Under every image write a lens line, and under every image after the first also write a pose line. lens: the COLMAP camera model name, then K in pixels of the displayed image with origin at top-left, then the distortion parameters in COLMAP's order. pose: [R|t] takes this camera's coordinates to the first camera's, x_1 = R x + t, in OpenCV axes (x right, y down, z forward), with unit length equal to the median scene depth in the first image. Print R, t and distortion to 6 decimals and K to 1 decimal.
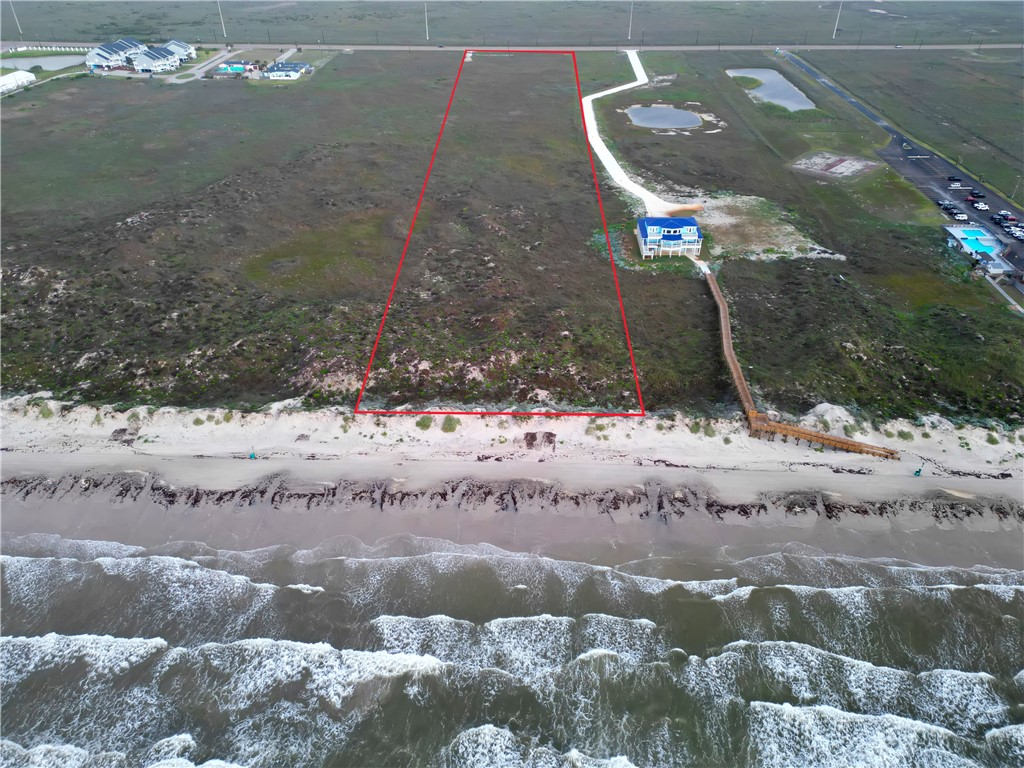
lens RADIAL K [[709.9, 0, 512.0], [0, 709.9, 384.0], [0, 0, 1]] dist [0.073578, -0.073920]
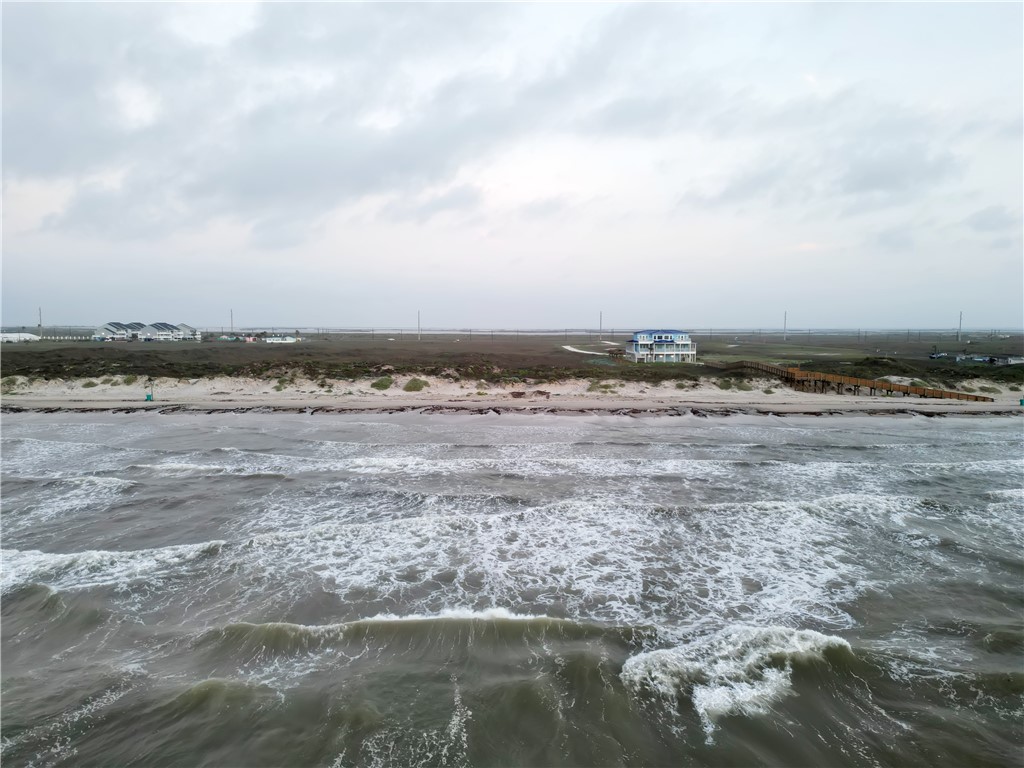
lens RADIAL K [[709.9, 0, 512.0], [0, 709.9, 384.0], [0, 0, 1]] dist [0.073578, -0.073920]
pose [[0.999704, 0.004316, 0.023938, 0.001040], [0.008420, 0.861869, -0.507060, 0.328053], [-0.022820, 0.507112, 0.861578, 0.229533]]
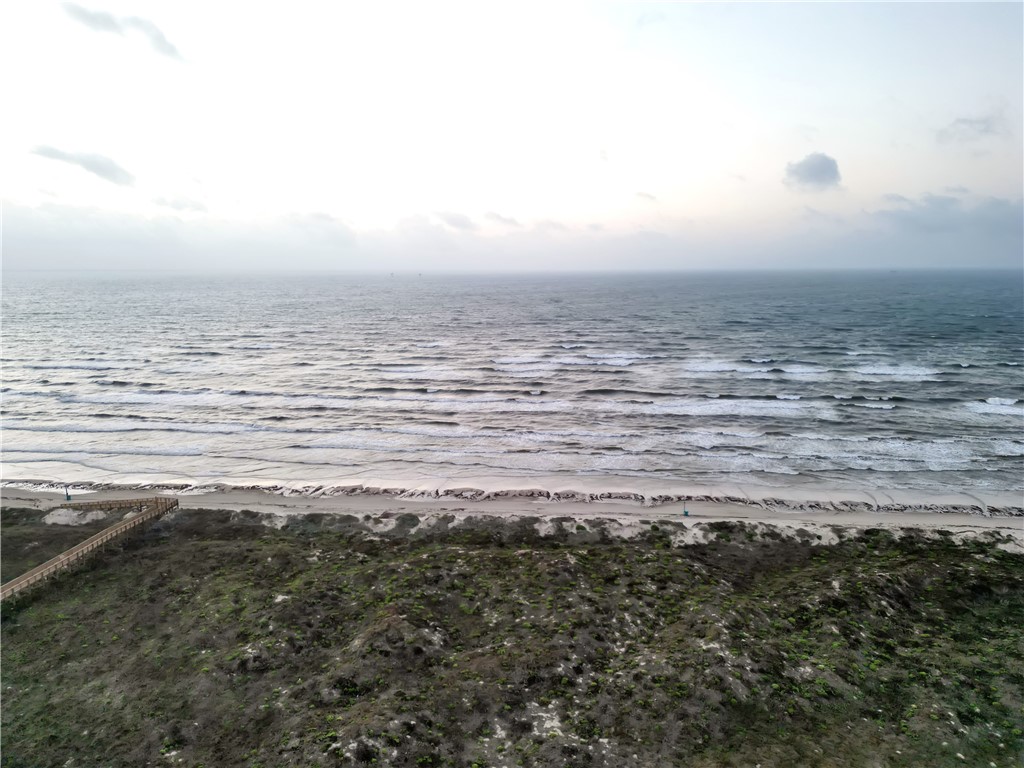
lens RADIAL K [[709.9, 0, 512.0], [0, 709.9, 384.0], [0, 0, 1]] dist [0.073578, -0.073920]
pose [[-0.998678, -0.009518, 0.050508, -0.115268], [0.028444, 0.716148, 0.697368, -0.506903], [-0.042809, 0.697883, -0.714931, 1.104552]]
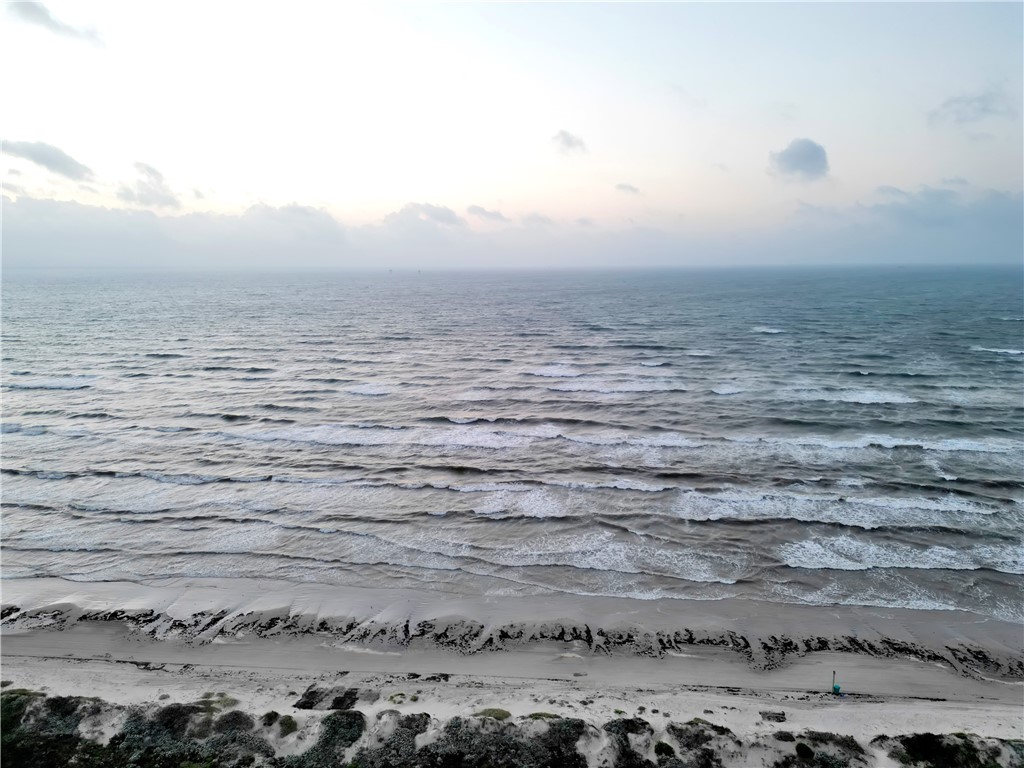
lens RADIAL K [[709.9, 0, 512.0], [0, 709.9, 384.0], [0, 0, 1]] dist [0.073578, -0.073920]
pose [[-0.998647, -0.007252, 0.051493, -0.090008], [0.031007, 0.711908, 0.701588, -0.336893], [-0.041746, 0.702235, -0.710720, 0.862638]]
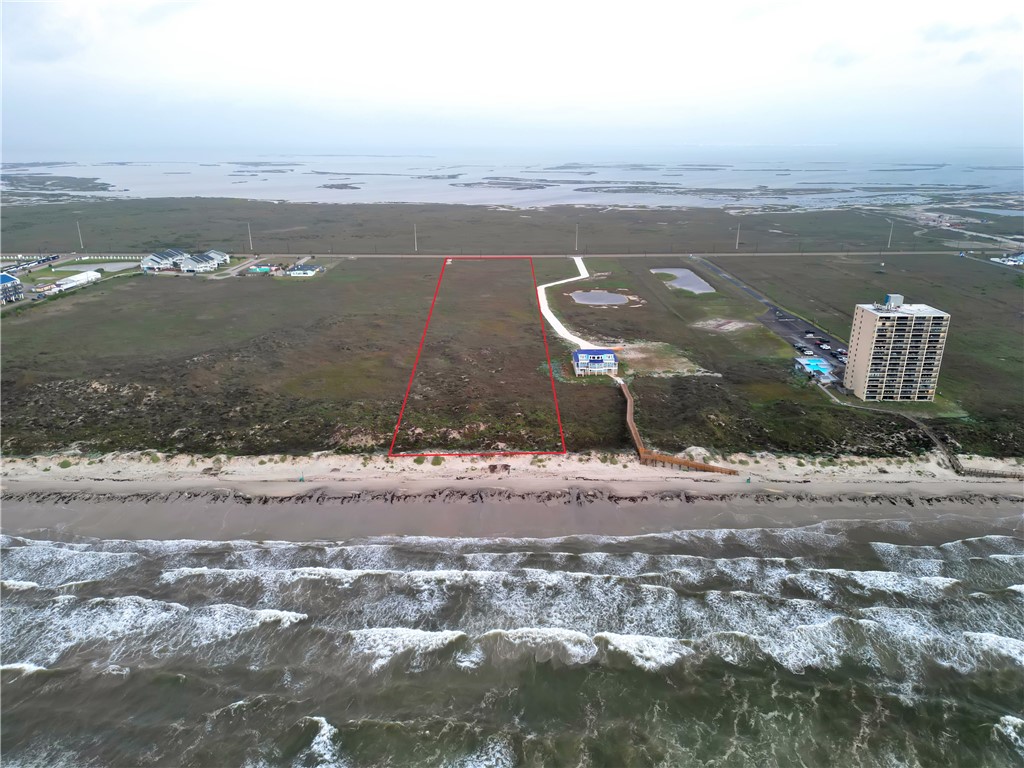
lens RADIAL K [[709.9, 0, 512.0], [0, 709.9, 384.0], [0, 0, 1]] dist [0.073578, -0.073920]
pose [[0.999373, -0.009951, 0.033974, 0.012651], [0.019007, 0.960456, -0.277782, 0.225536], [-0.029867, 0.278253, 0.960043, -0.321167]]
